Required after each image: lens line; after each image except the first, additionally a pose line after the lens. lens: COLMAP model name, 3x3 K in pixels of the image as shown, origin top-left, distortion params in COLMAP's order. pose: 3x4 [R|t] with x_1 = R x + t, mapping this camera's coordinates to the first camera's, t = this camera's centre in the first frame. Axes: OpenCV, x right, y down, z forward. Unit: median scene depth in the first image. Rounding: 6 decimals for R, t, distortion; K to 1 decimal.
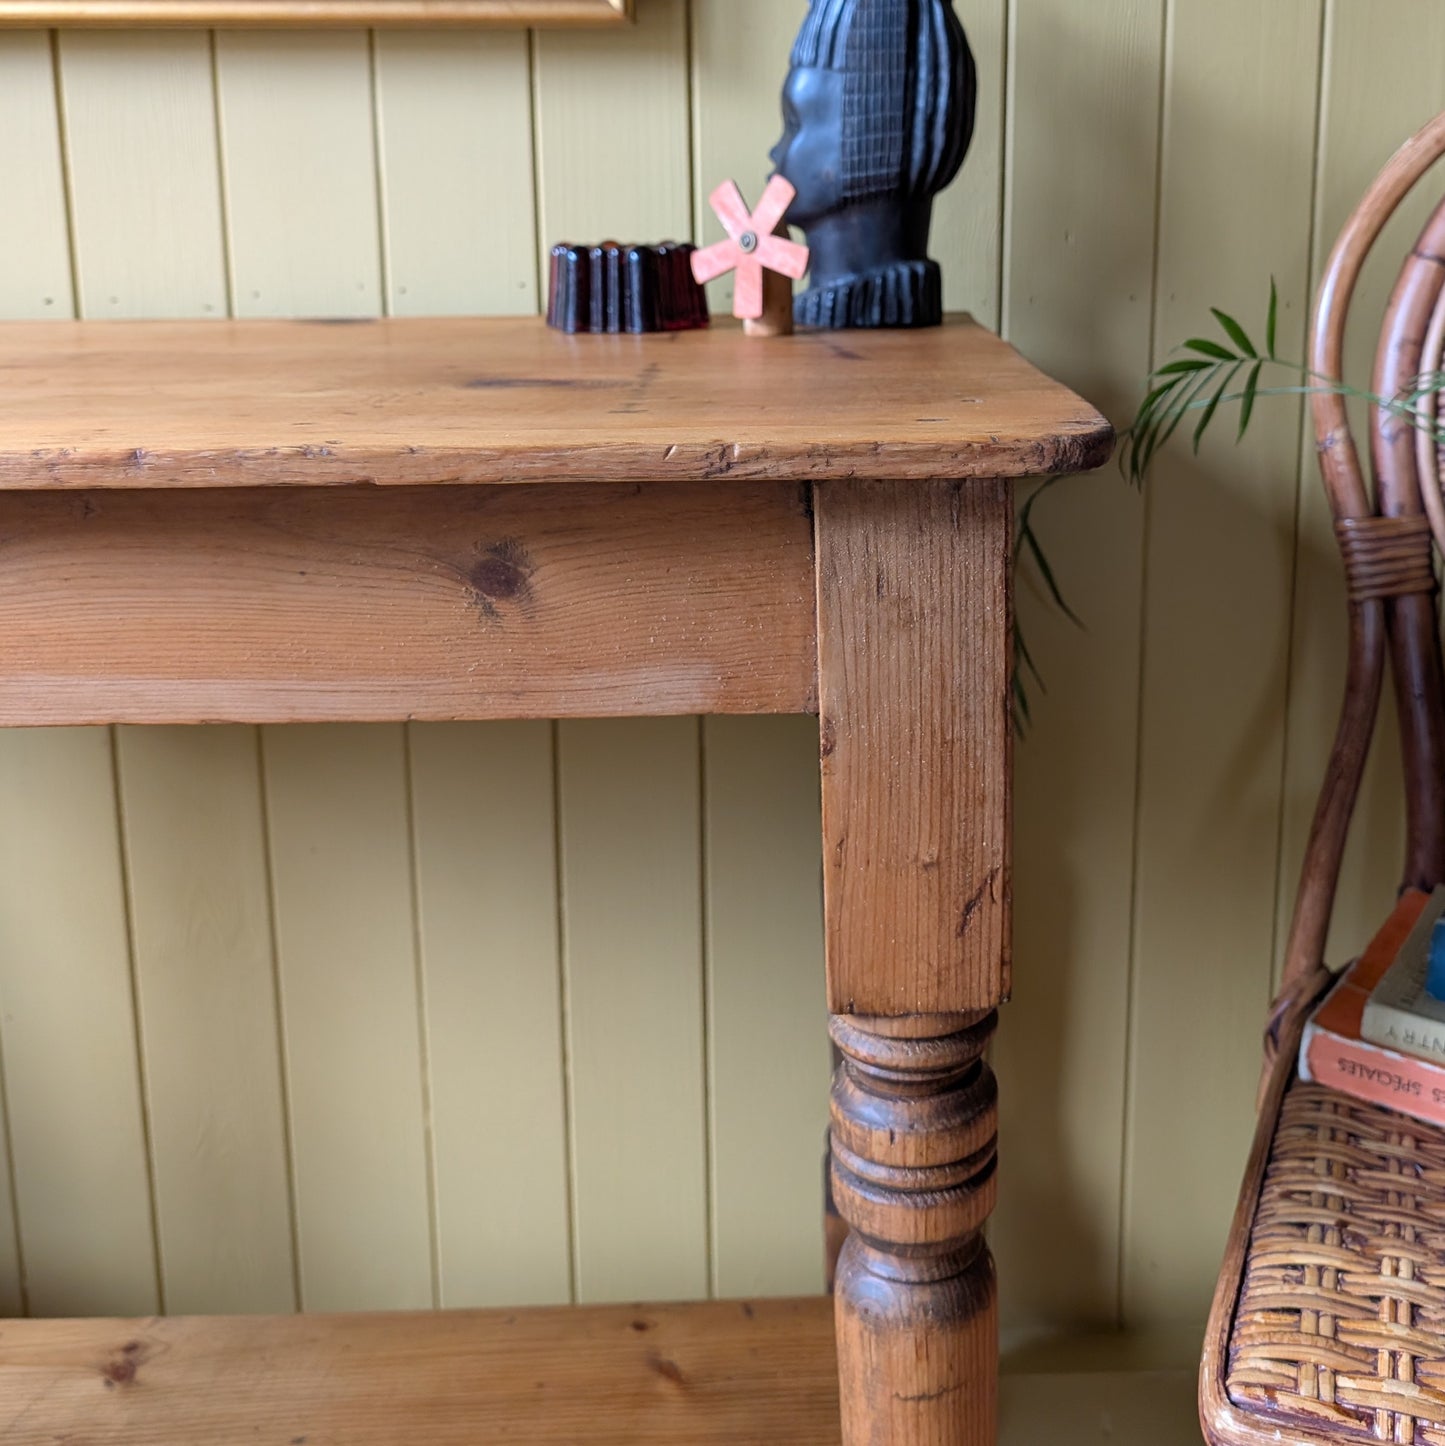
lens RADIAL K [[1604.7, 0, 817.7], [0, 1604.7, 487.3], [0, 0, 1]] dist [0.042096, -0.074103]
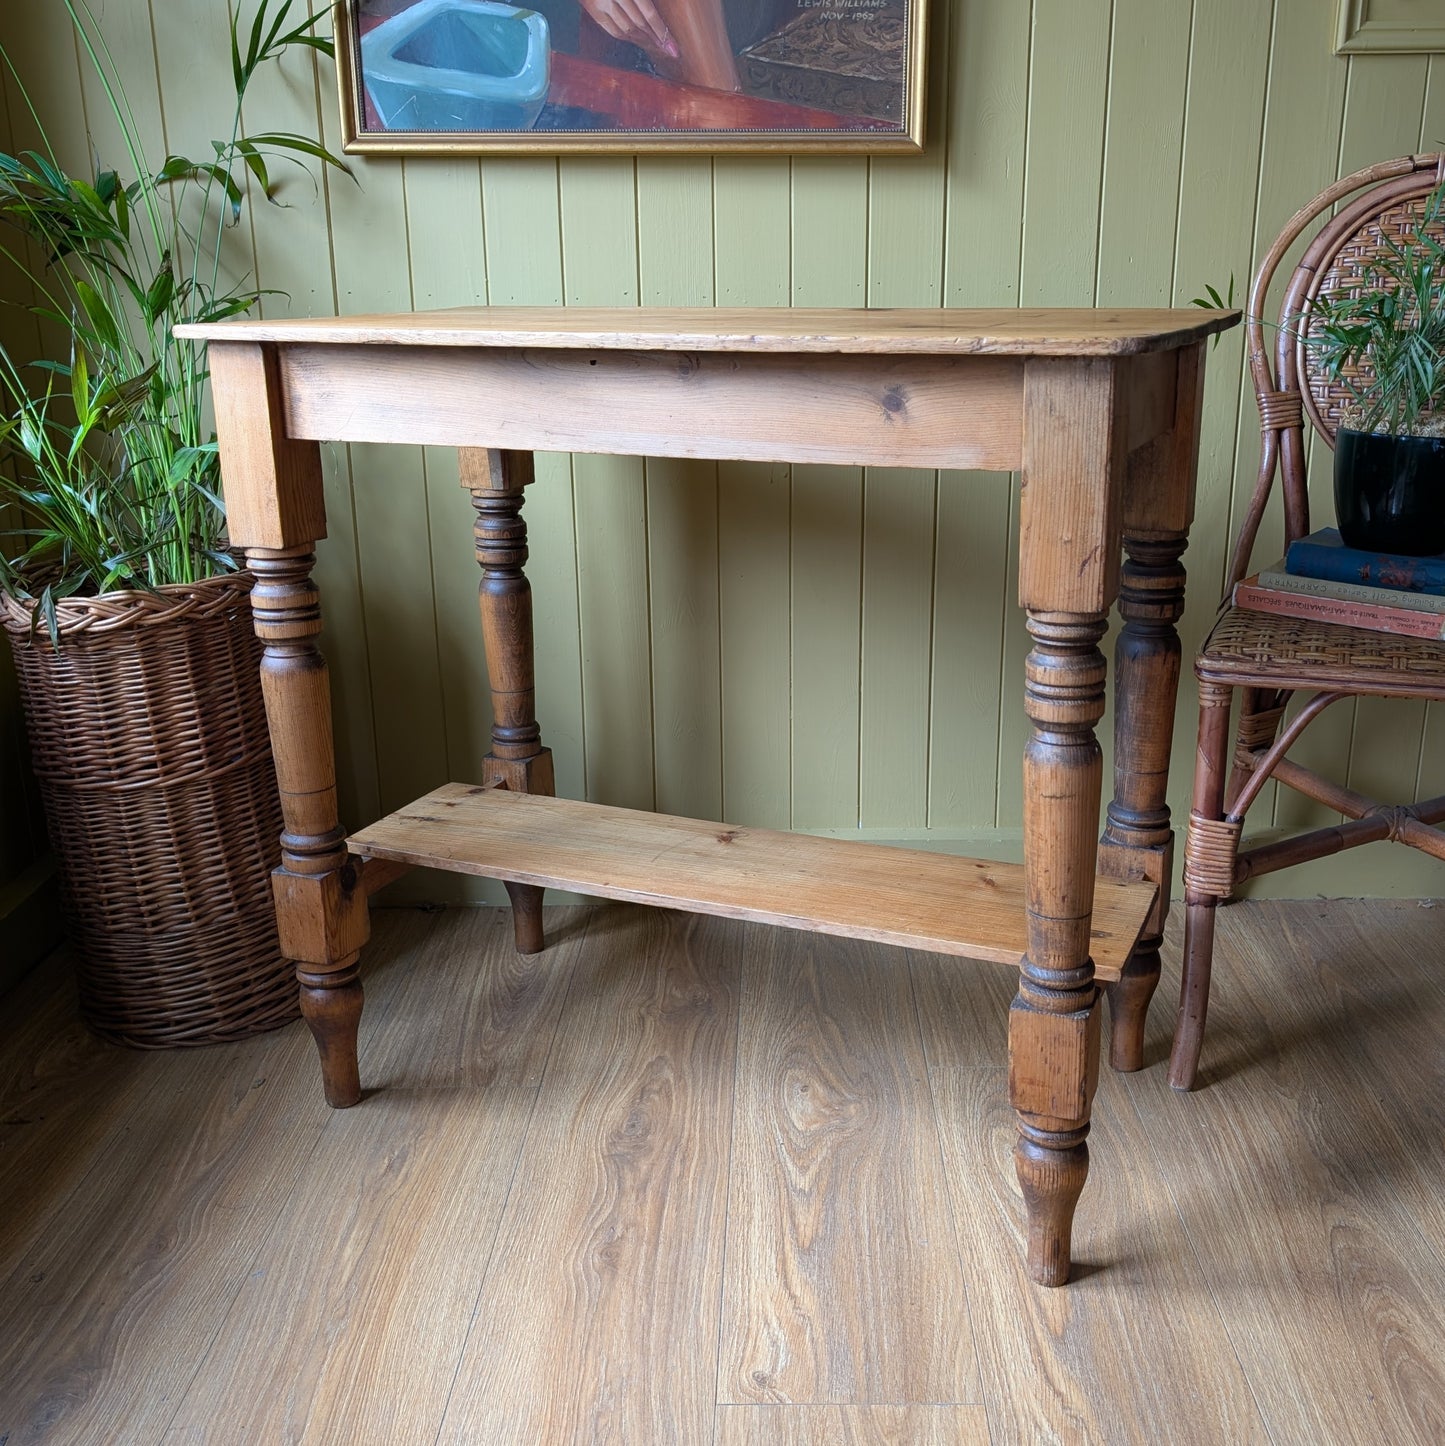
lens RADIAL K [[1458.8, 0, 763.0], [0, 1458.8, 682.3], [0, 0, 1]] dist [0.013509, 0.000400]
pose [[0.999769, 0.003197, -0.021243, -0.480331], [-0.000976, 0.994602, 0.103755, 0.331576], [0.021460, -0.103711, 0.994376, -1.620881]]
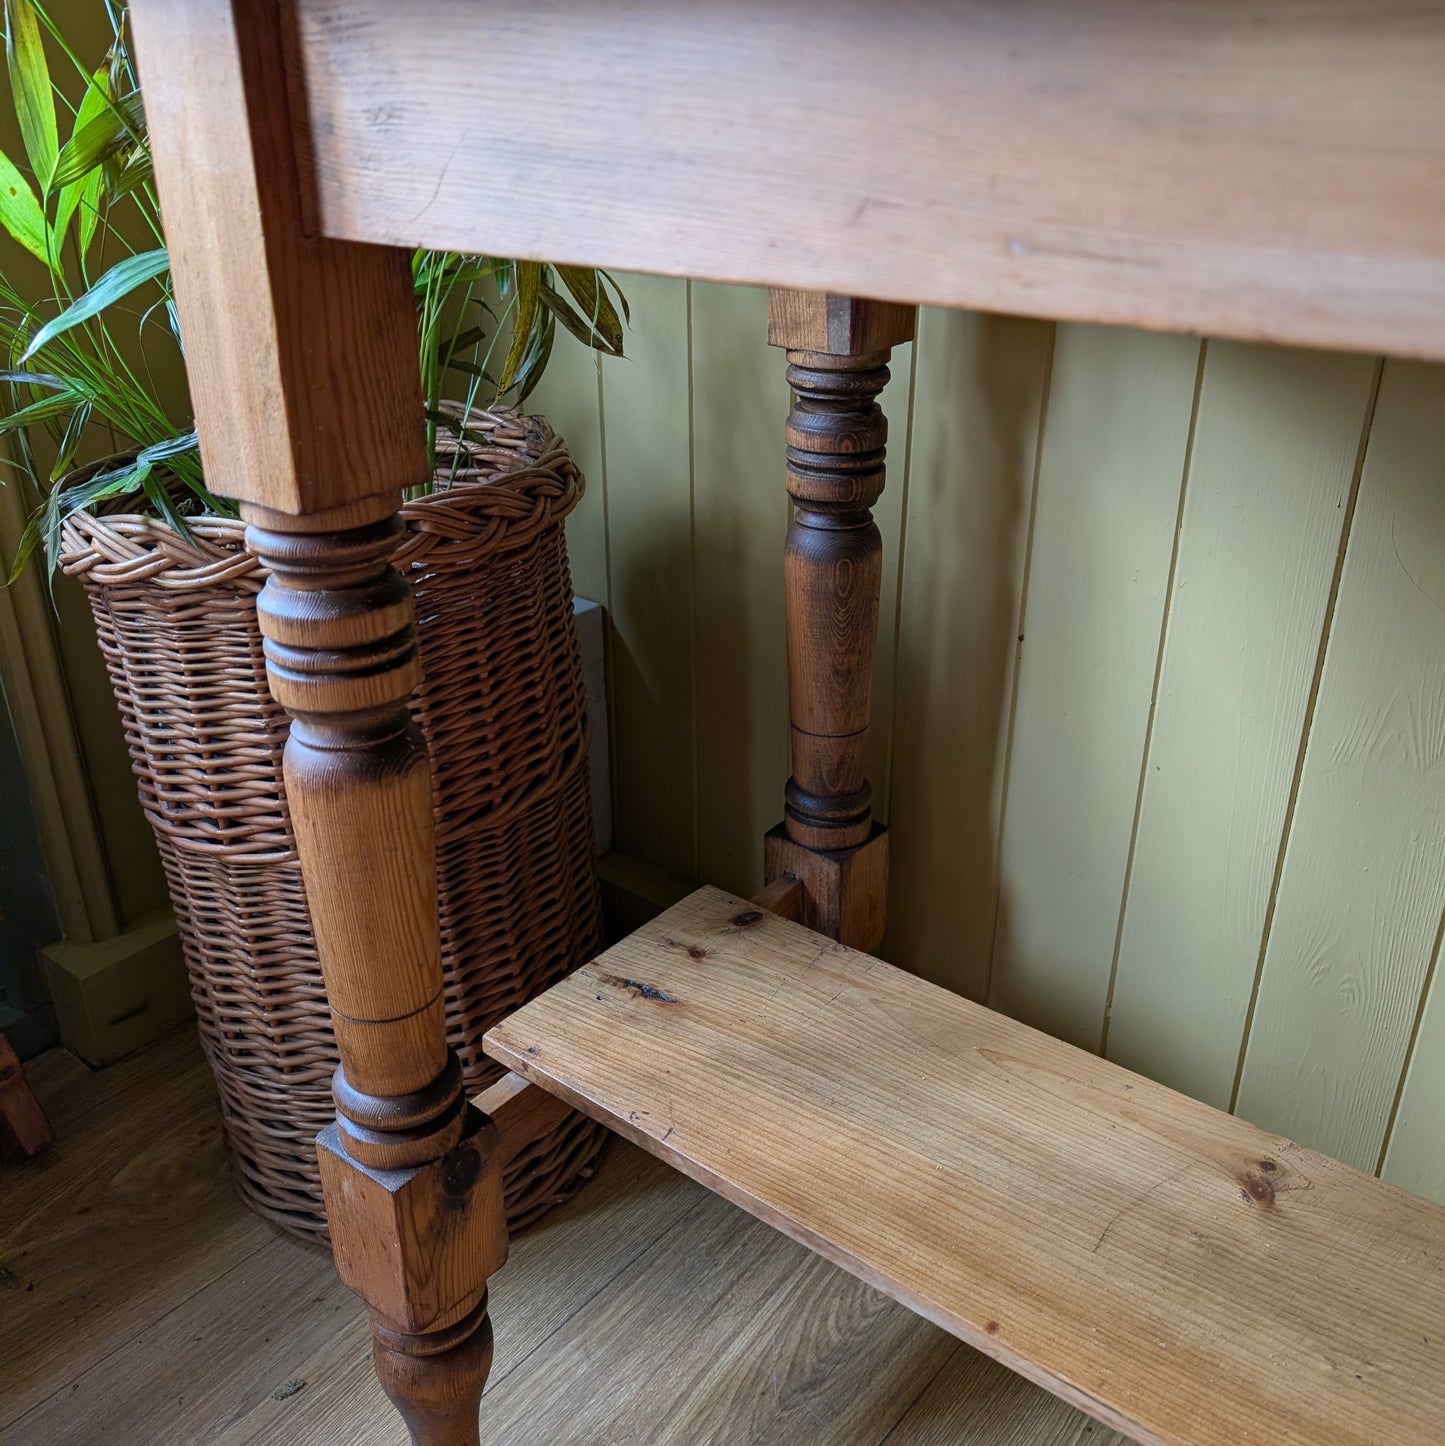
lens RADIAL K [[1374.5, 0, 707.3], [0, 1374.5, 699.7], [0, 0, 1]] dist [0.103326, -0.251334]
pose [[0.762562, 0.273300, -0.586349, -0.457794], [-0.111839, 0.948425, 0.296617, 0.146894], [0.637174, -0.160612, 0.753799, 0.412801]]
